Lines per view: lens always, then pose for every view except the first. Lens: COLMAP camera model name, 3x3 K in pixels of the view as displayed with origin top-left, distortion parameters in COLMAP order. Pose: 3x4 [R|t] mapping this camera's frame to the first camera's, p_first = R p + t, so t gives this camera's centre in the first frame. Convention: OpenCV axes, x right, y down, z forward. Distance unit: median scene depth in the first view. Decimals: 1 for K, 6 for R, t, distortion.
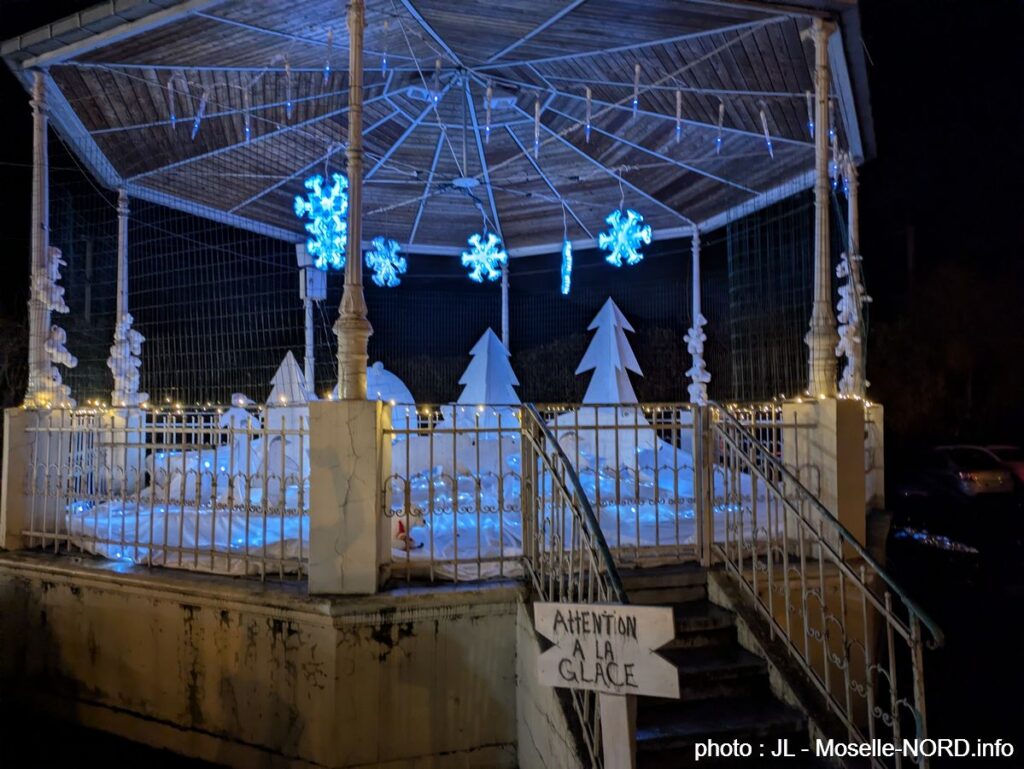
lens RADIAL K [[750.4, 0, 517.0], [0, 750.4, 390.7], [0, 0, 1]] dist [0.024543, -0.005435]
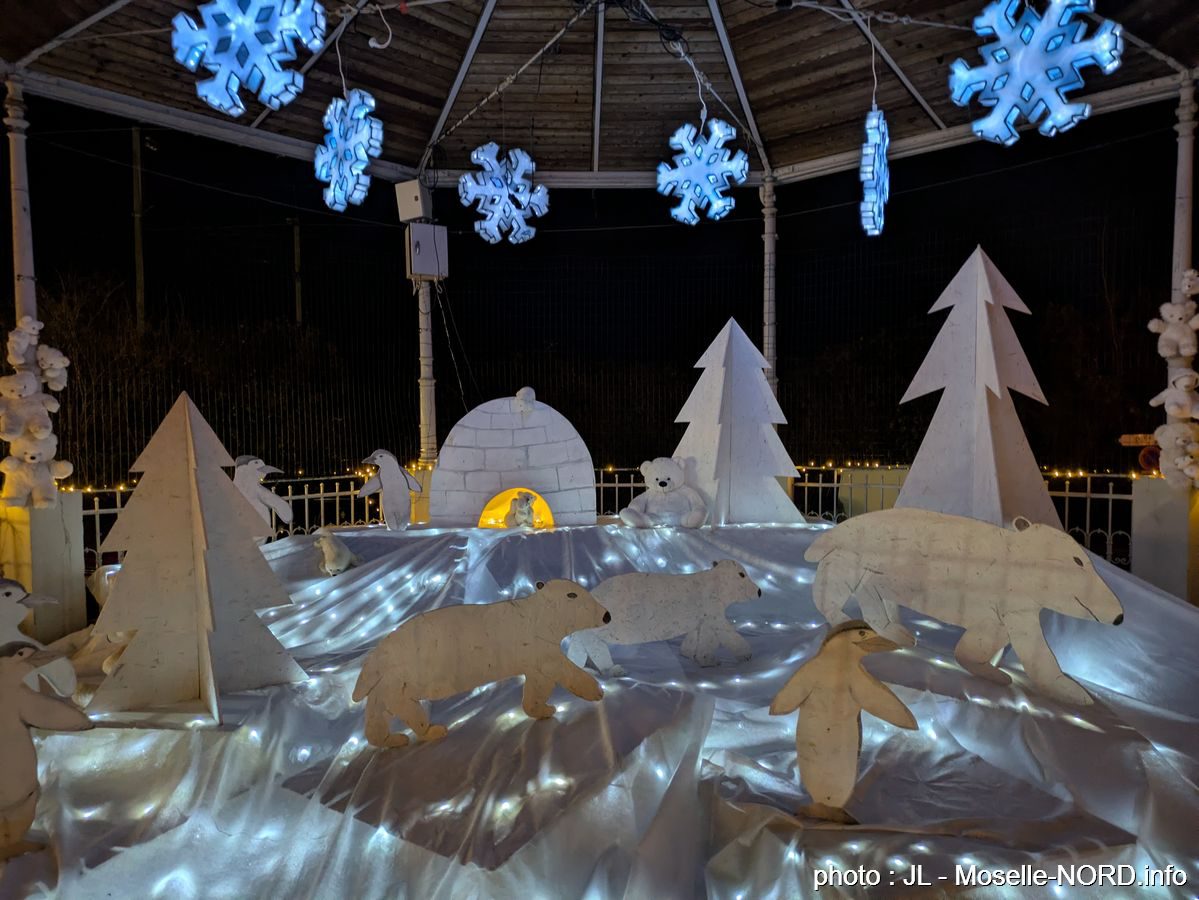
lens RADIAL K [[878.6, 0, 605.4], [0, 878.6, 457.2], [0, 0, 1]] dist [0.024543, -0.005435]
pose [[0.966062, 0.007451, -0.258204, 0.044317], [0.012781, 0.996981, 0.076589, -0.038835], [0.257995, -0.077289, 0.963050, 0.424351]]
